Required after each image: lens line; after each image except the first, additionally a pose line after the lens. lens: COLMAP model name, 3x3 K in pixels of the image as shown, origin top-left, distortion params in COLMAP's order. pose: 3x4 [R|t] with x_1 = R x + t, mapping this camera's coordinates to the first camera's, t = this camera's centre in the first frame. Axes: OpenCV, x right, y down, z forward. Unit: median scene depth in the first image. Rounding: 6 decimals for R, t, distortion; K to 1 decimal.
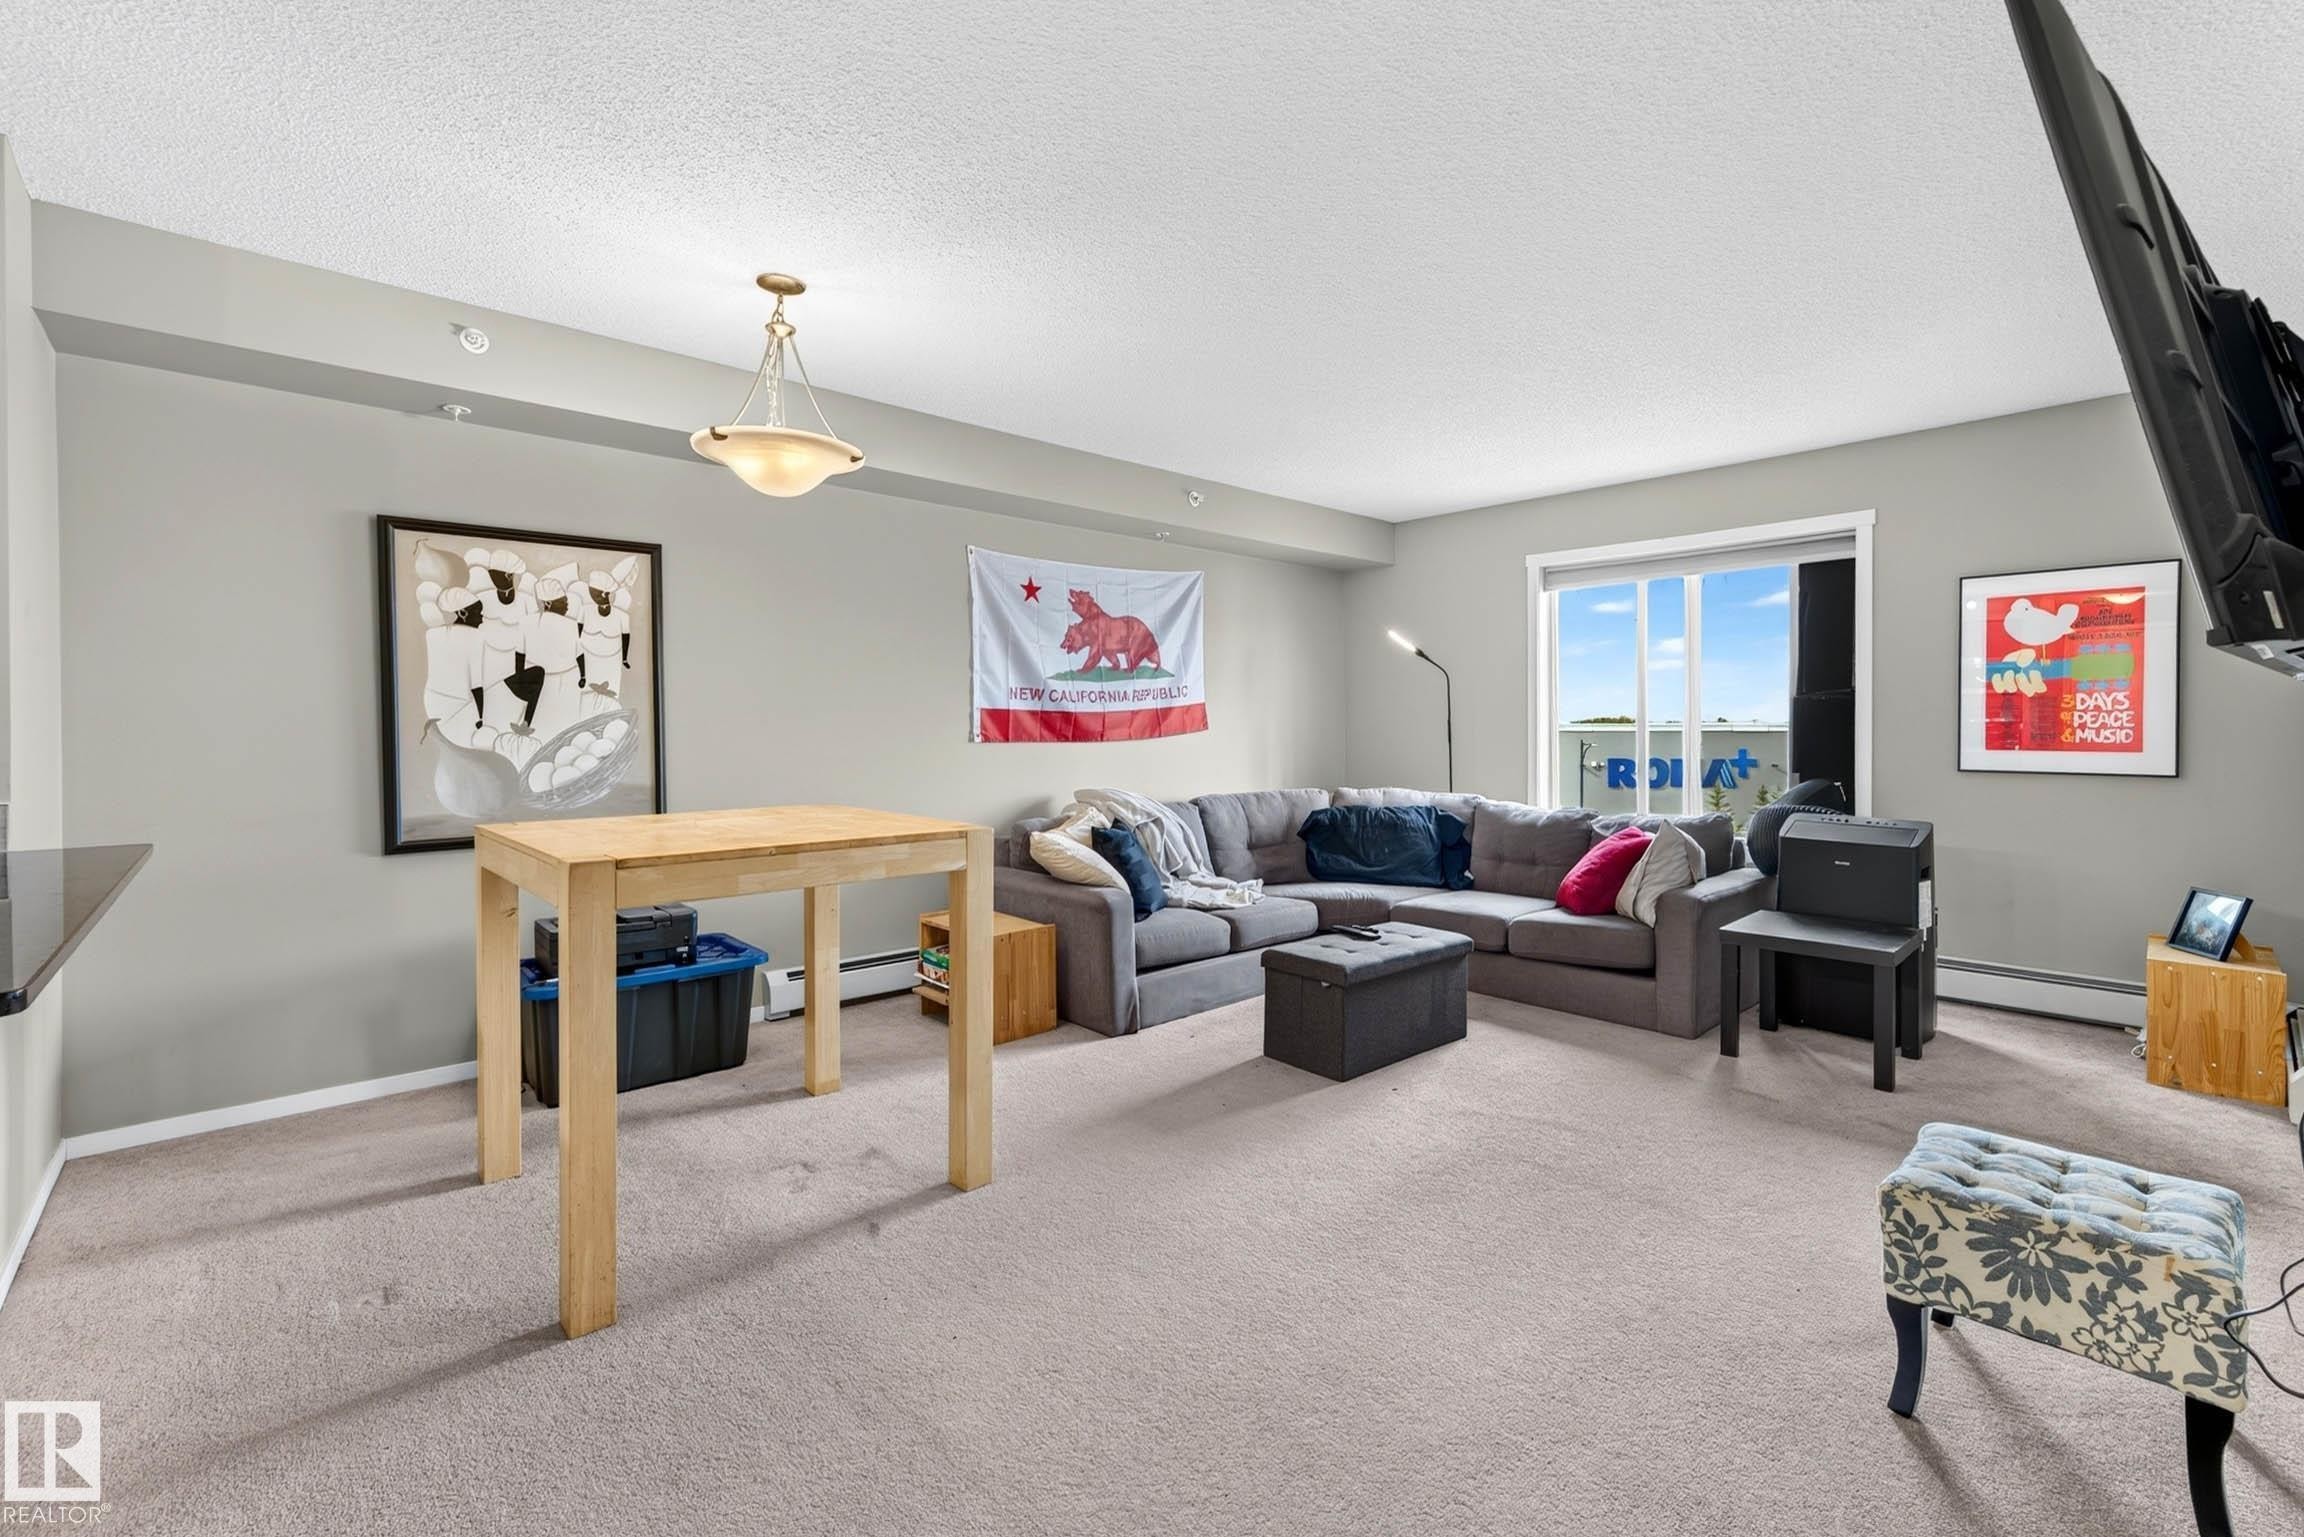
lens RADIAL K [[1005.9, 0, 1154.0], [0, 1005.9, 725.8], [0, 0, 1]] dist [0.003552, 0.000788]
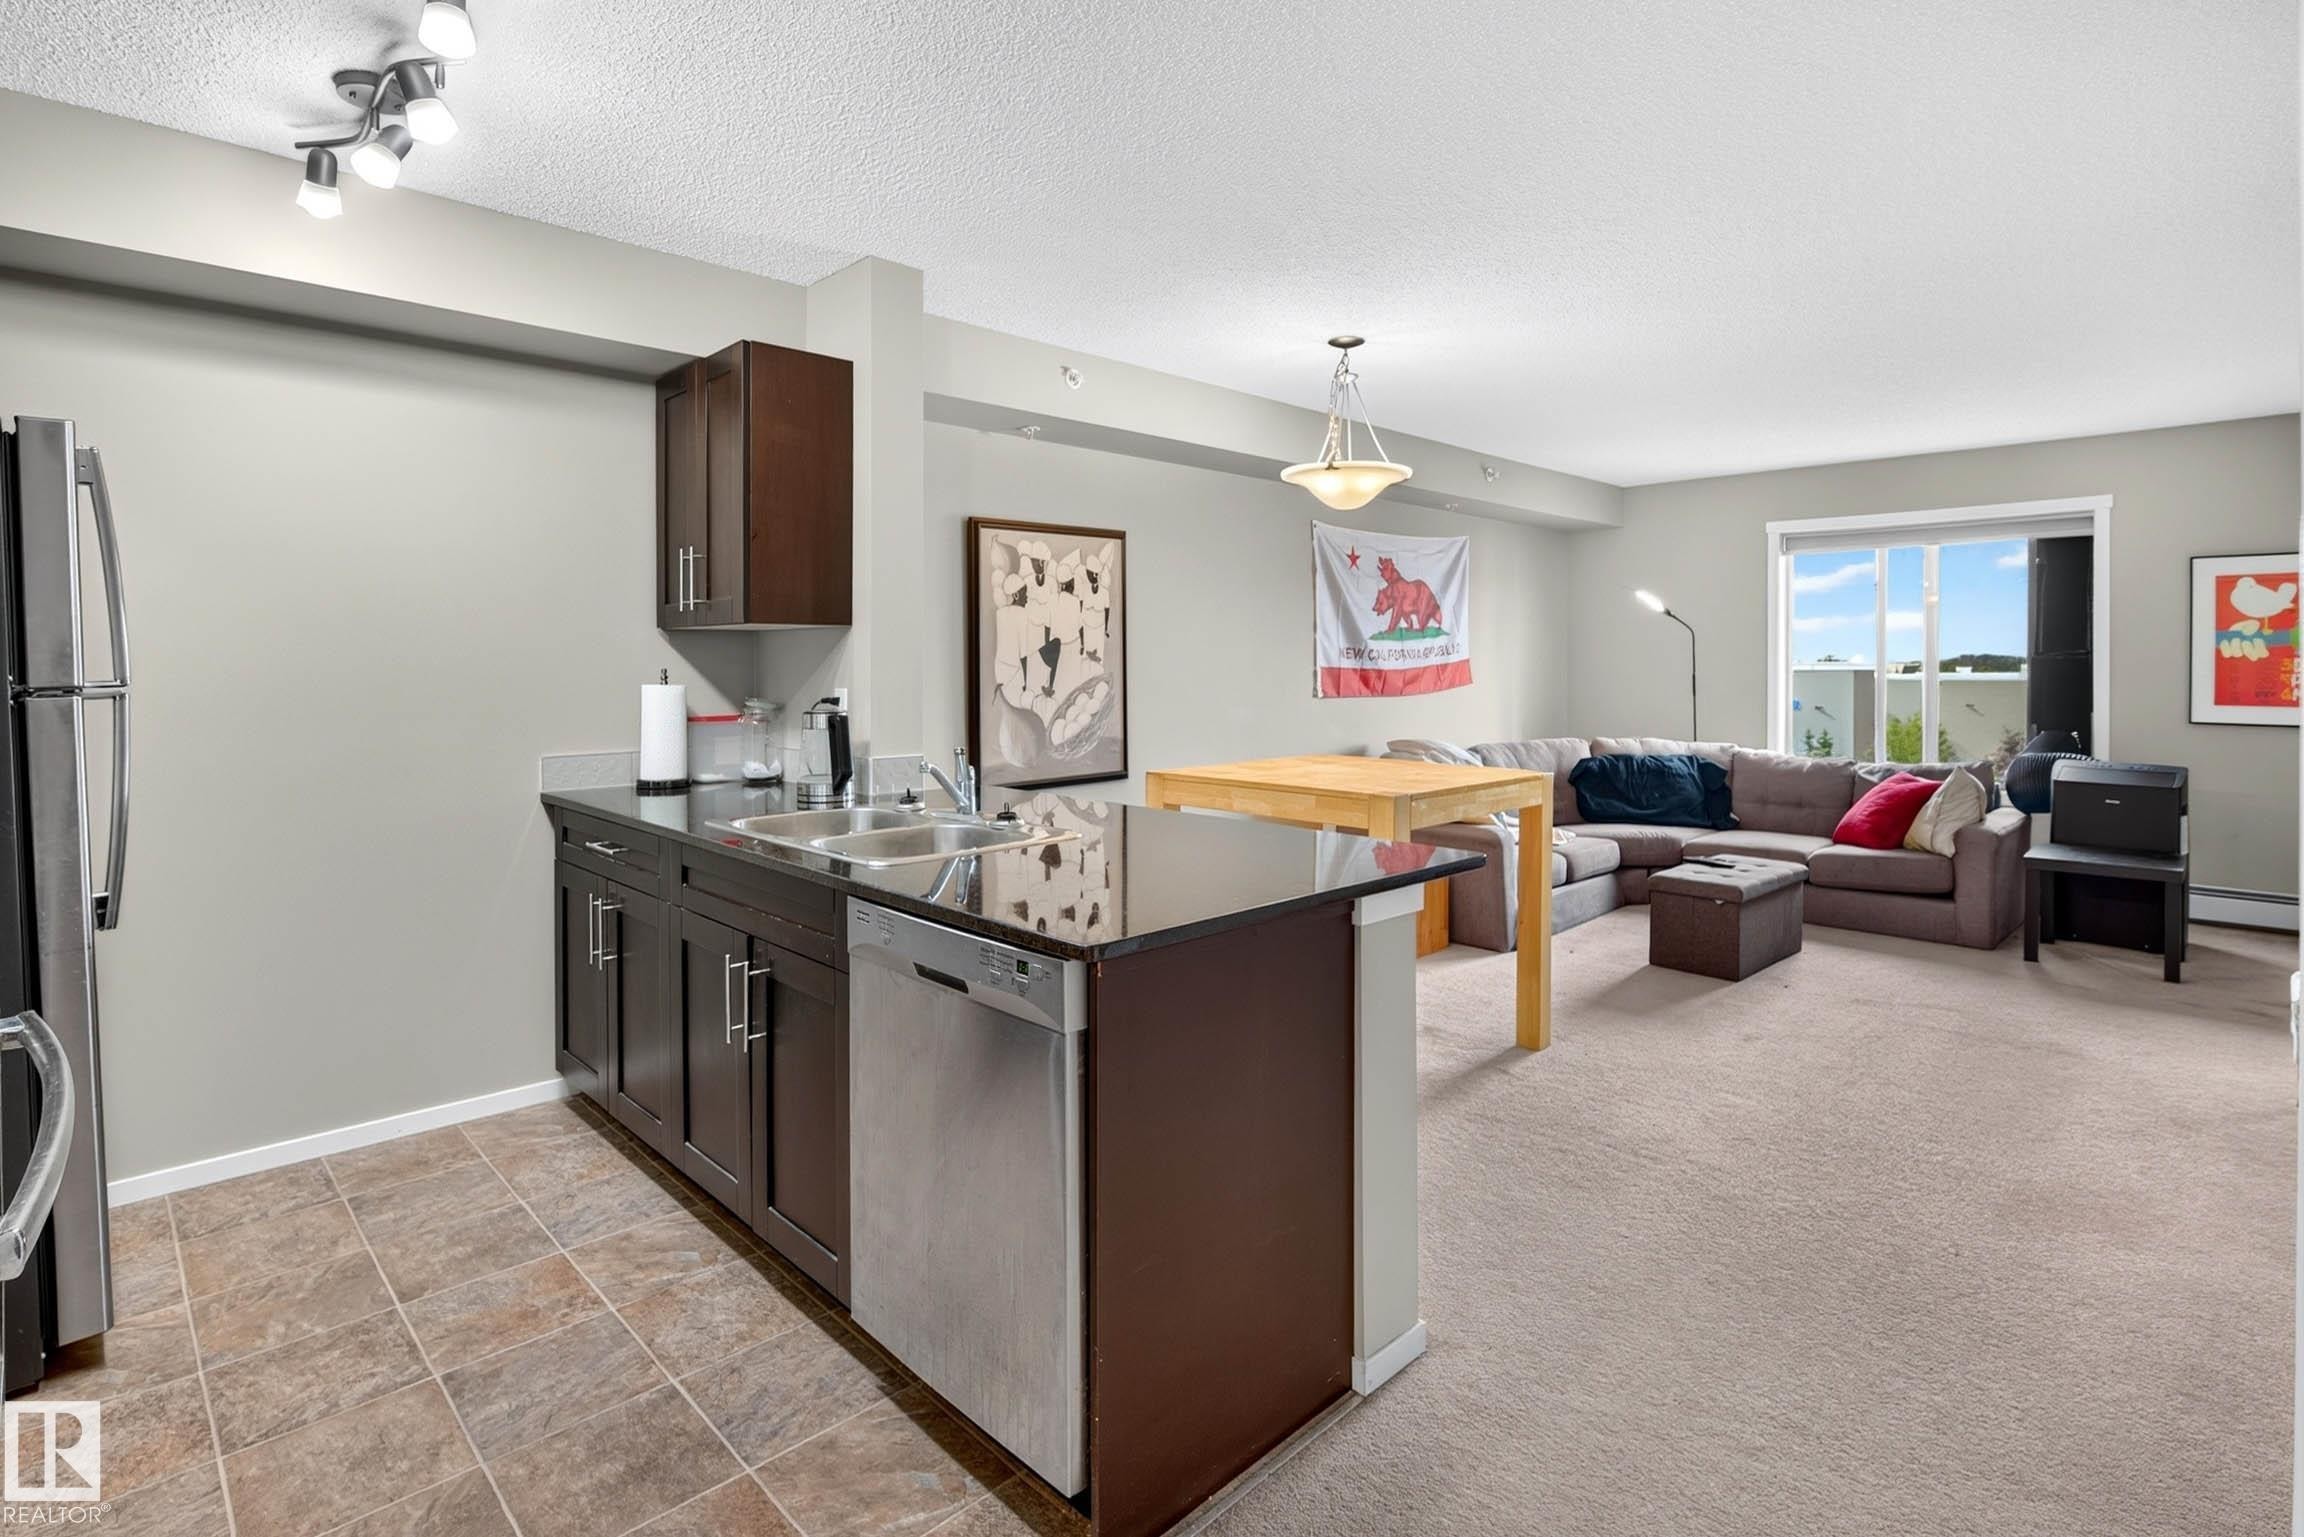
lens RADIAL K [[1135.8, 0, 1157.6], [0, 1135.8, 658.4], [0, 0, 1]] dist [-0.003485, -0.001419]
pose [[0.999675, 0.000862, 0.025485, -0.434021], [-0.000742, 0.999989, -0.004720, -0.023667], [-0.025489, 0.004699, 0.999664, -0.279229]]
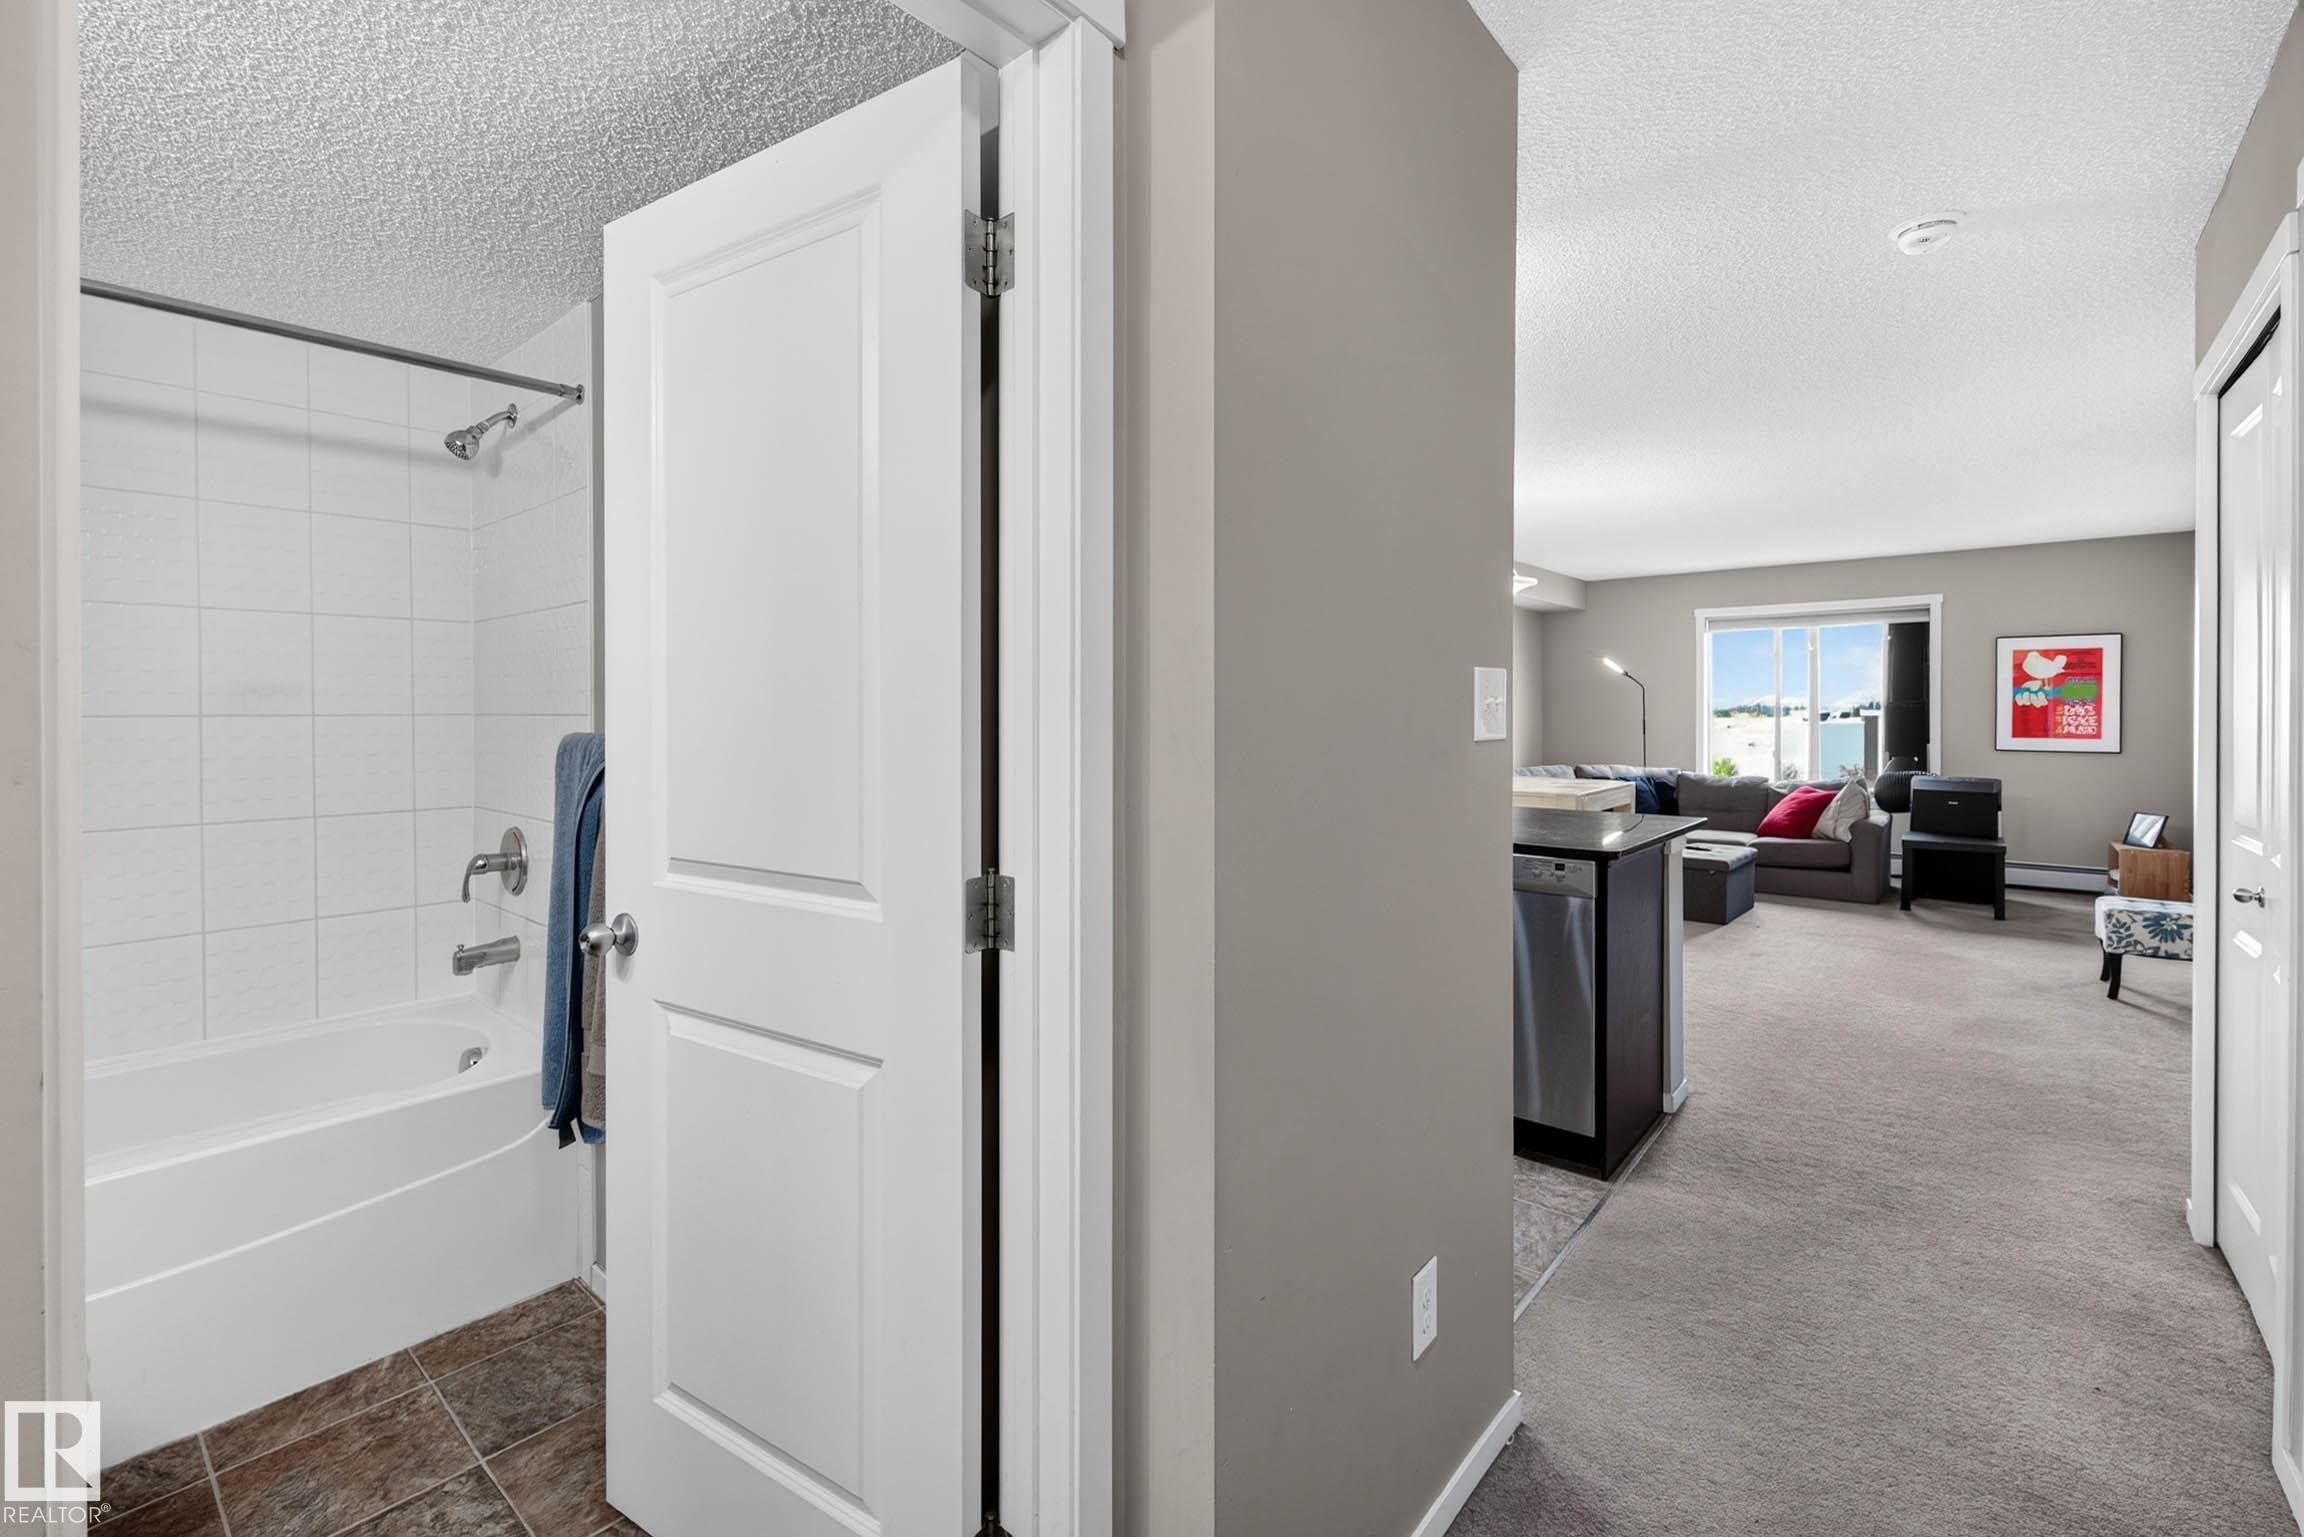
lens RADIAL K [[985.9, 0, 1150.3], [0, 985.9, 712.9], [0, 0, 1]] dist [-0.000346, -0.000331]
pose [[0.994281, -0.002516, 0.106765, -0.816738], [0.002550, 0.999997, -0.000187, -0.022780], [-0.106764, 0.000458, 0.994284, -0.513990]]
